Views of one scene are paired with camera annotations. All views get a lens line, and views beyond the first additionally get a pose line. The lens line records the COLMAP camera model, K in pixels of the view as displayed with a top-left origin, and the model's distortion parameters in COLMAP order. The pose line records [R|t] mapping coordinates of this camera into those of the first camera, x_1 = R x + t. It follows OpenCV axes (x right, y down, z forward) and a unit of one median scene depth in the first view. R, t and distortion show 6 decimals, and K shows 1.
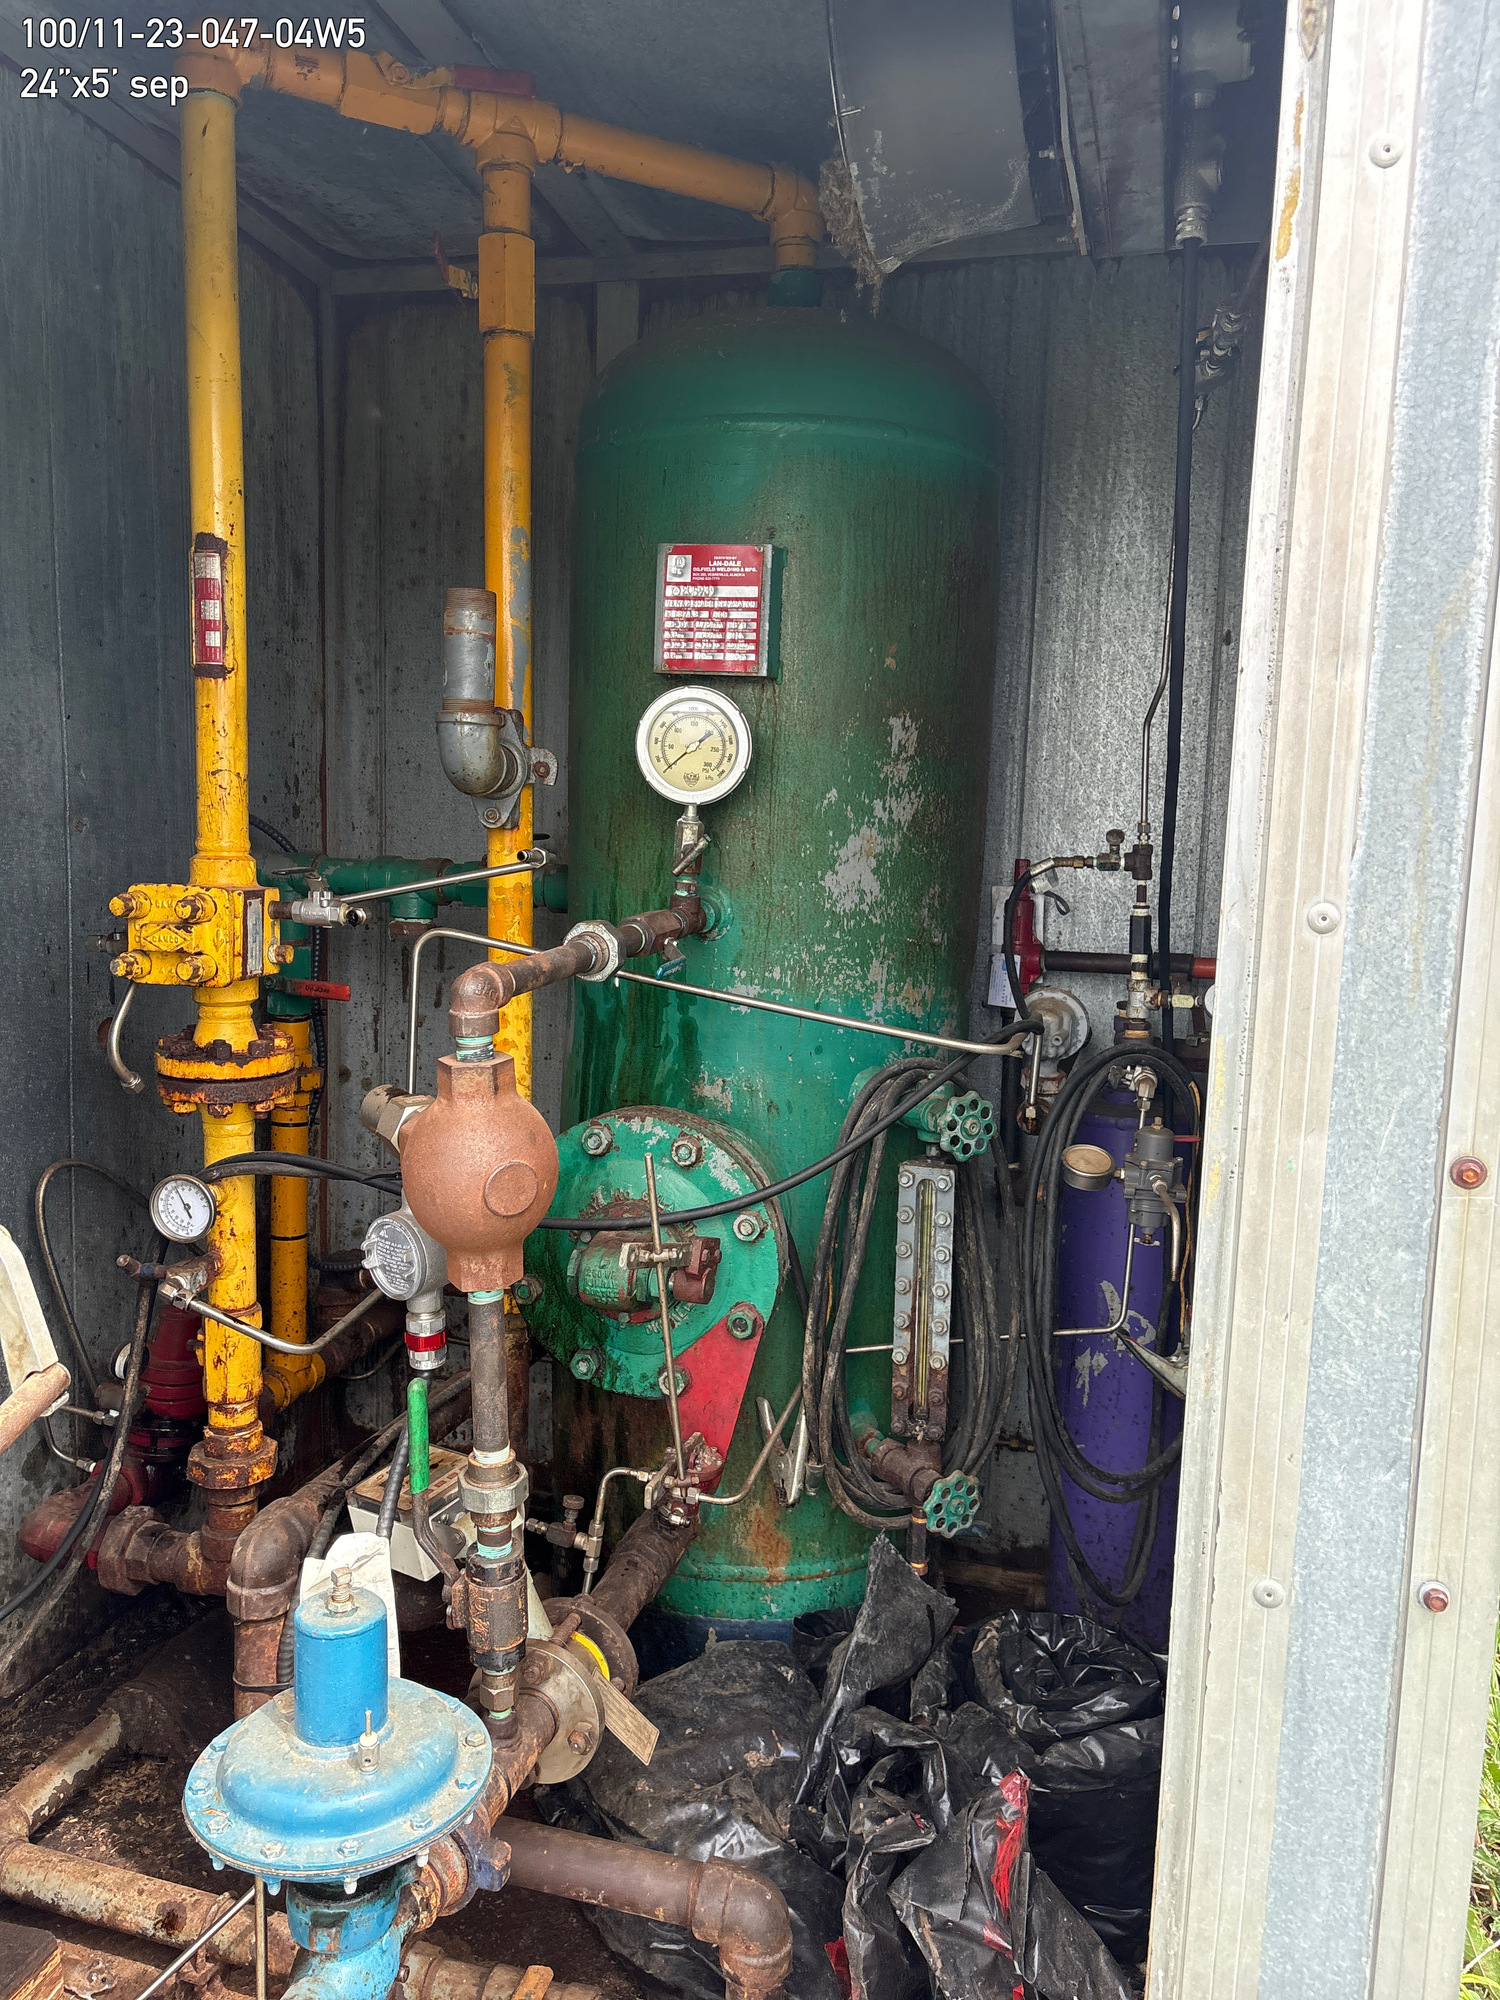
lens RADIAL K [[1526.4, 0, 762.7], [0, 1526.4, 1008.3], [0, 0, 1]] dist [0.044676, -0.014550]
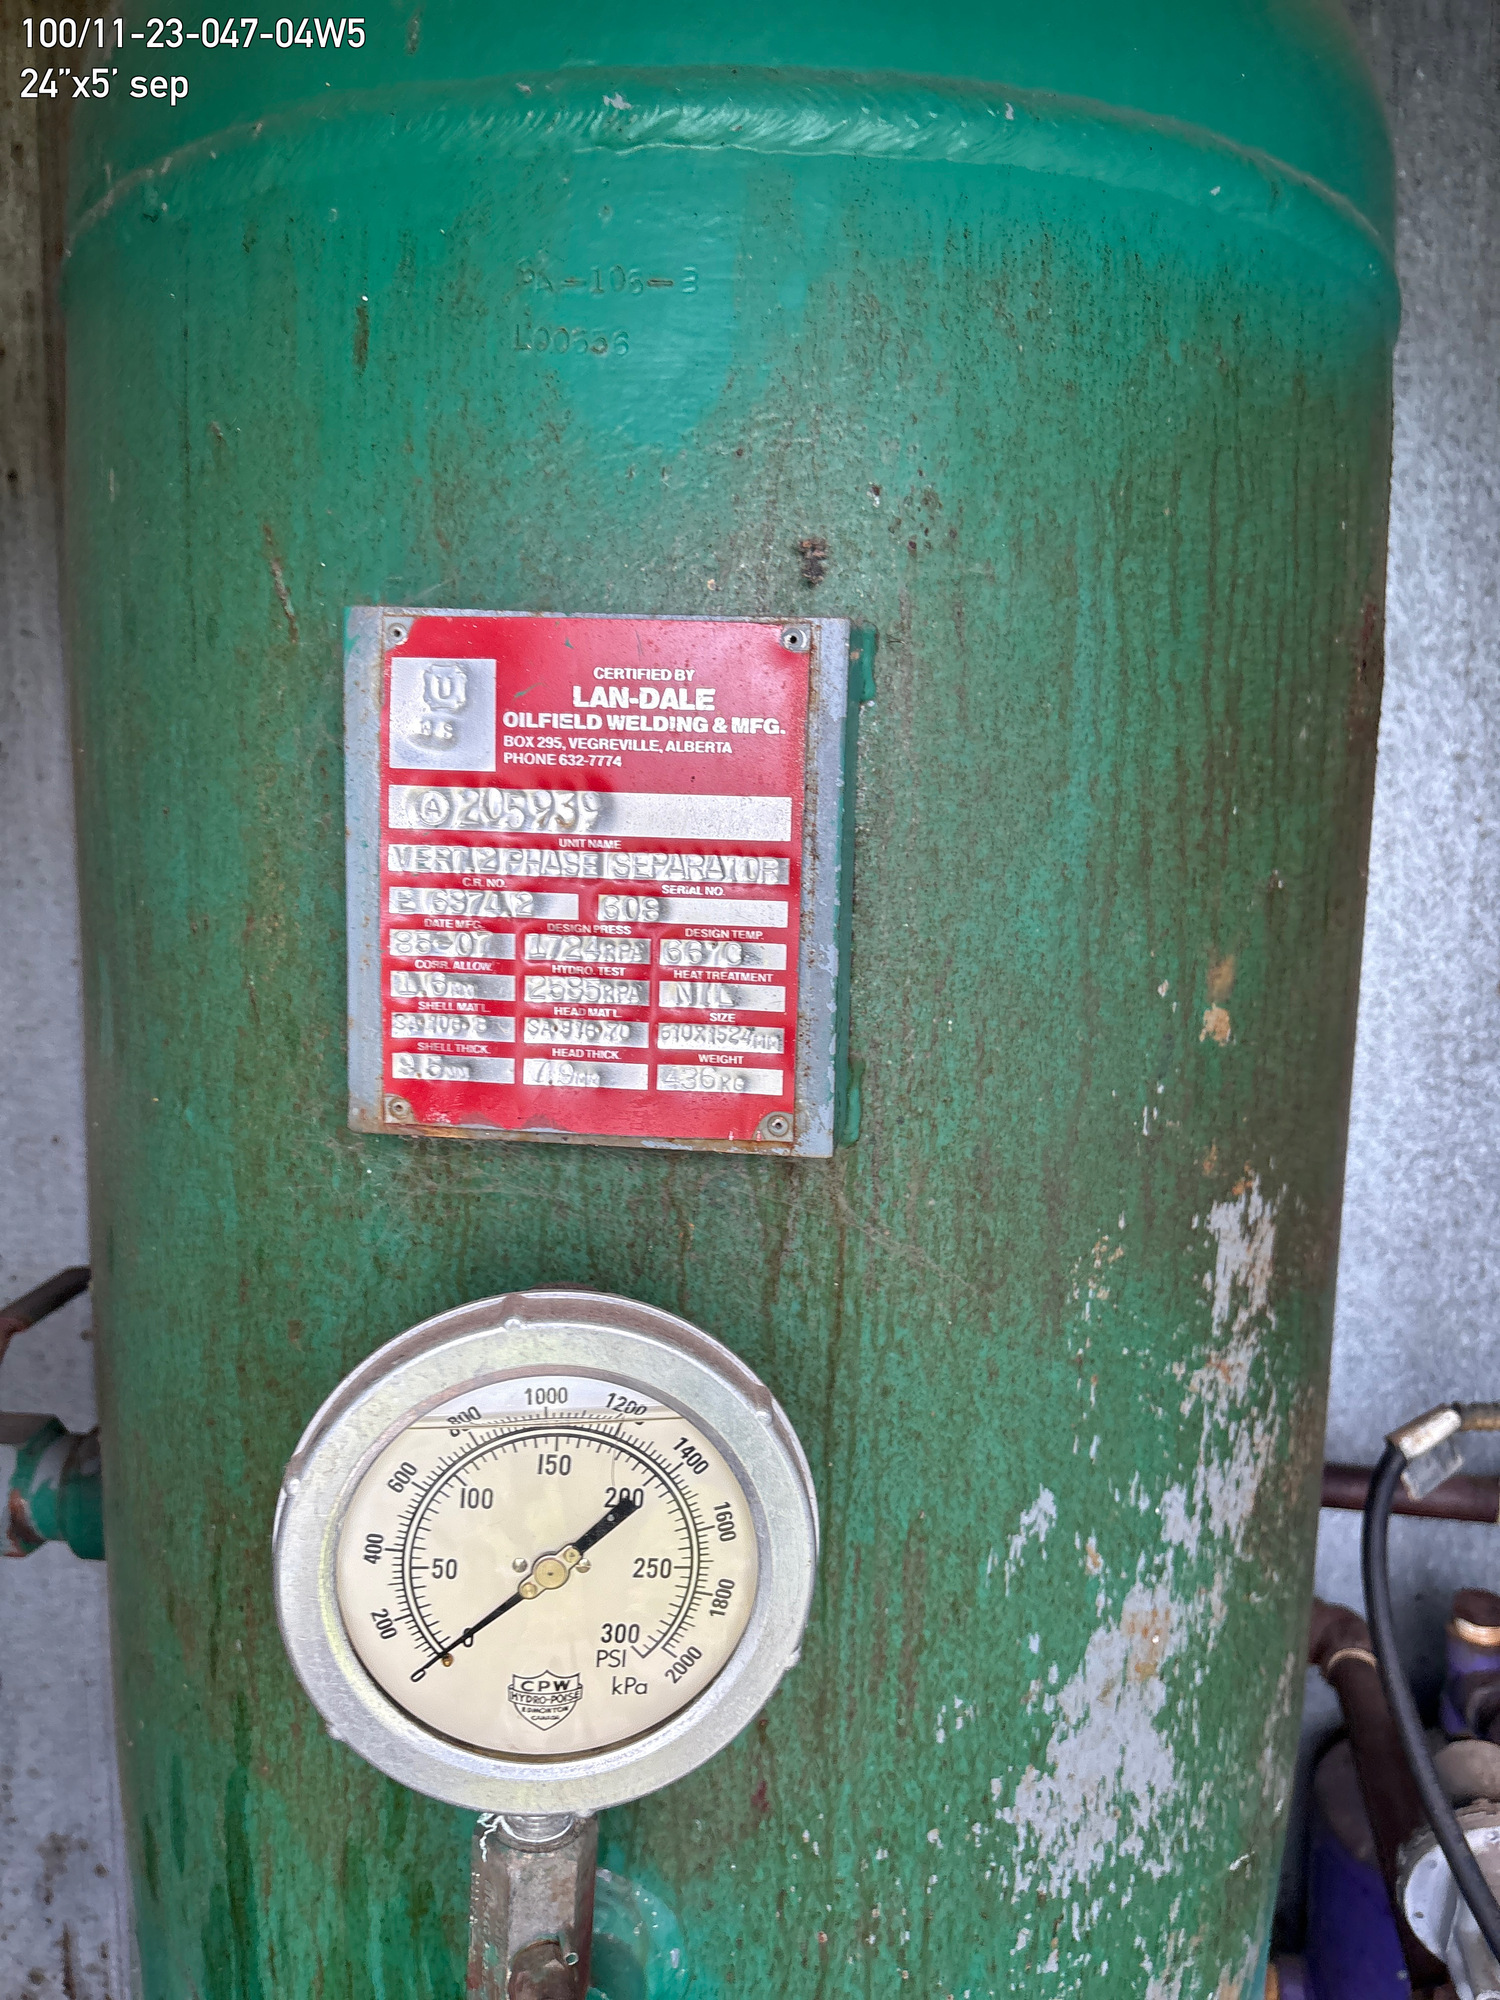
lens RADIAL K [[1526.4, 0, 762.7], [0, 1526.4, 1008.3], [0, 0, 1]] dist [0.044676, -0.014550]
pose [[0.983913, -0.041821, 0.173682, -0.048854], [0.039308, 0.999067, 0.017883, -0.243792], [-0.174268, -0.010768, 0.984639, 0.758186]]
